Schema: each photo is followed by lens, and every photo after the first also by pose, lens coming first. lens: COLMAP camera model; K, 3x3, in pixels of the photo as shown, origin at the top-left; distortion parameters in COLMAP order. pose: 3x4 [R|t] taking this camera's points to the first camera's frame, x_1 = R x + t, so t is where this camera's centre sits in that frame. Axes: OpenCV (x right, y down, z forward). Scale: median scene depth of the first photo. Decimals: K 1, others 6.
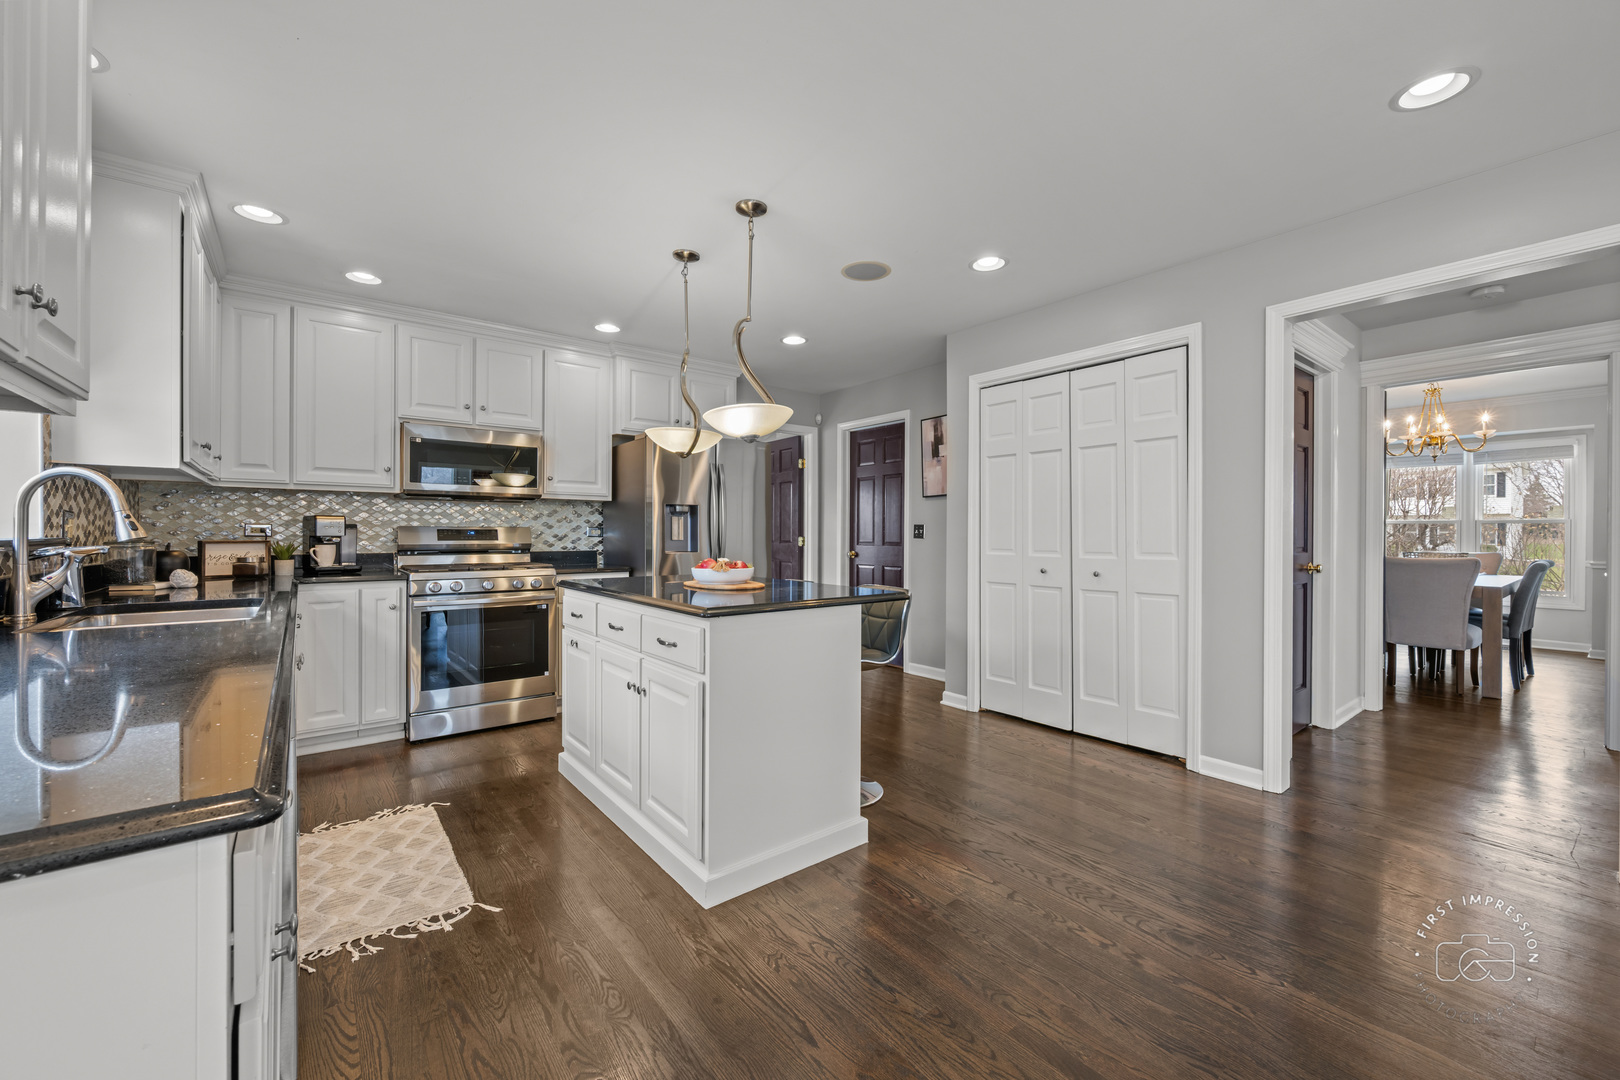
lens RADIAL K [[640.7, 0, 810.0], [0, 640.7, 540.0], [0, 0, 1]] dist [0.000310, 0.000005]
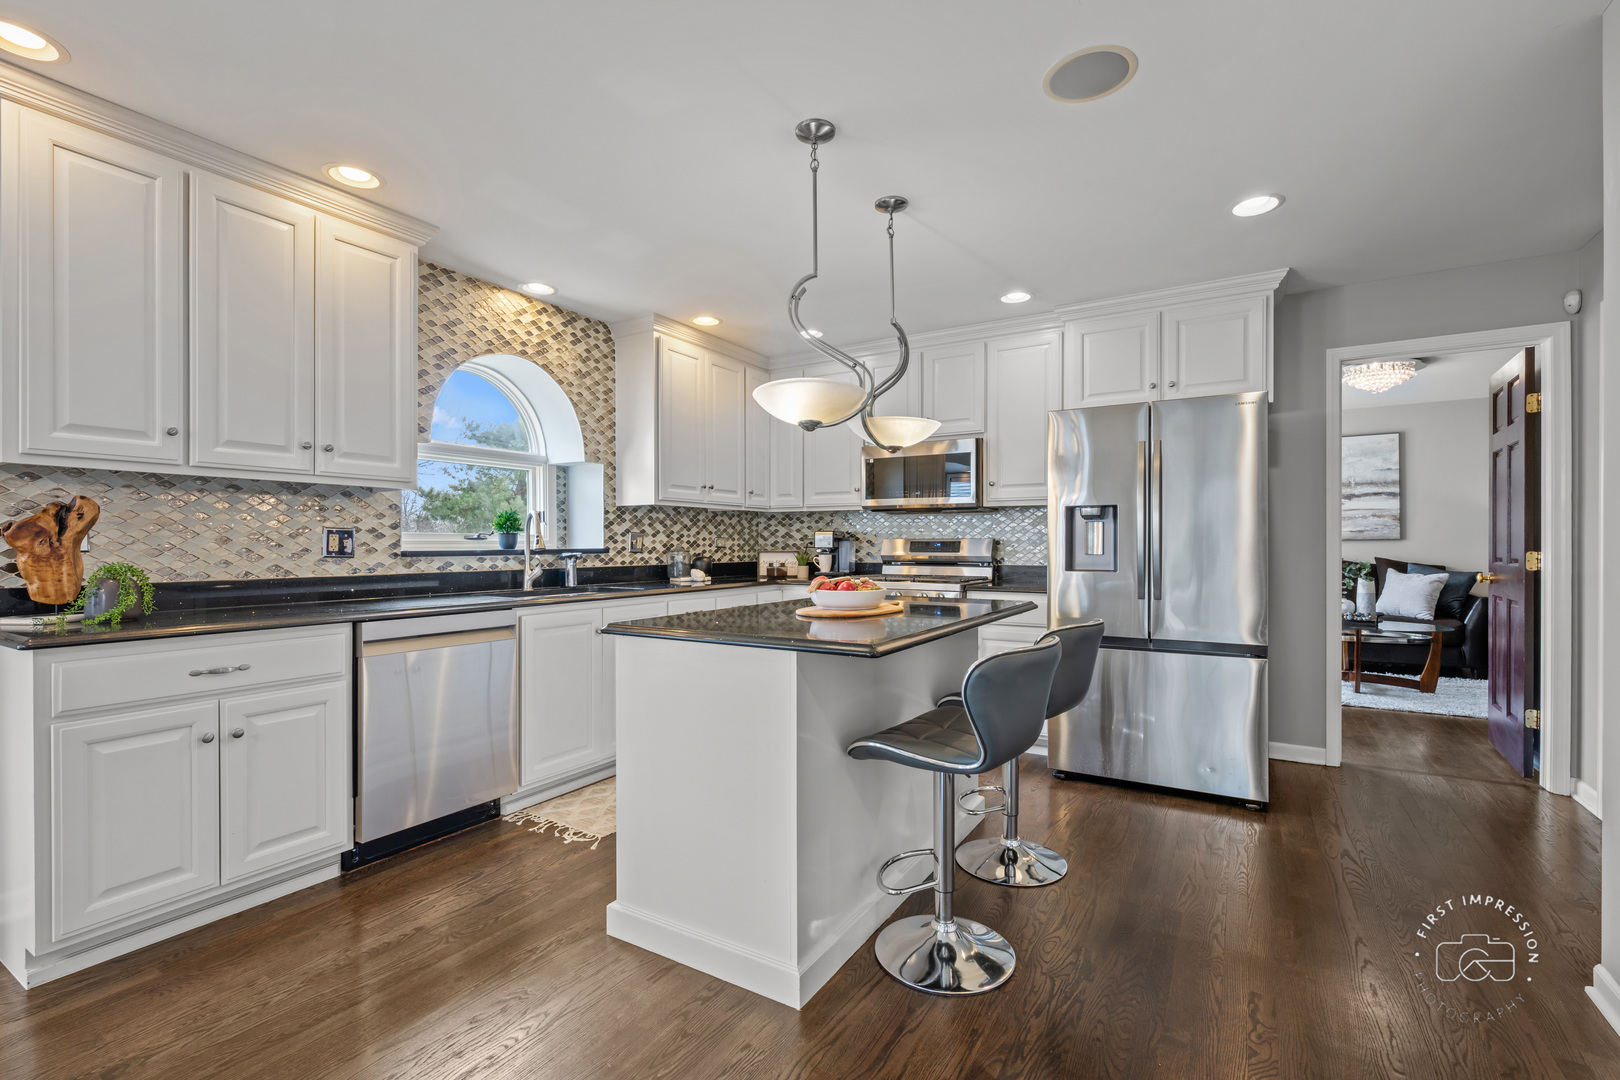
lens RADIAL K [[707.4, 0, 812.5], [0, 707.4, 549.8], [0, 0, 1]] dist [-0.000494, -0.000093]
pose [[0.347744, 0.006440, -0.937567, 0.497266], [-0.008256, 0.999959, 0.003806, -0.006691], [0.937553, 0.006417, 0.347783, 0.481536]]
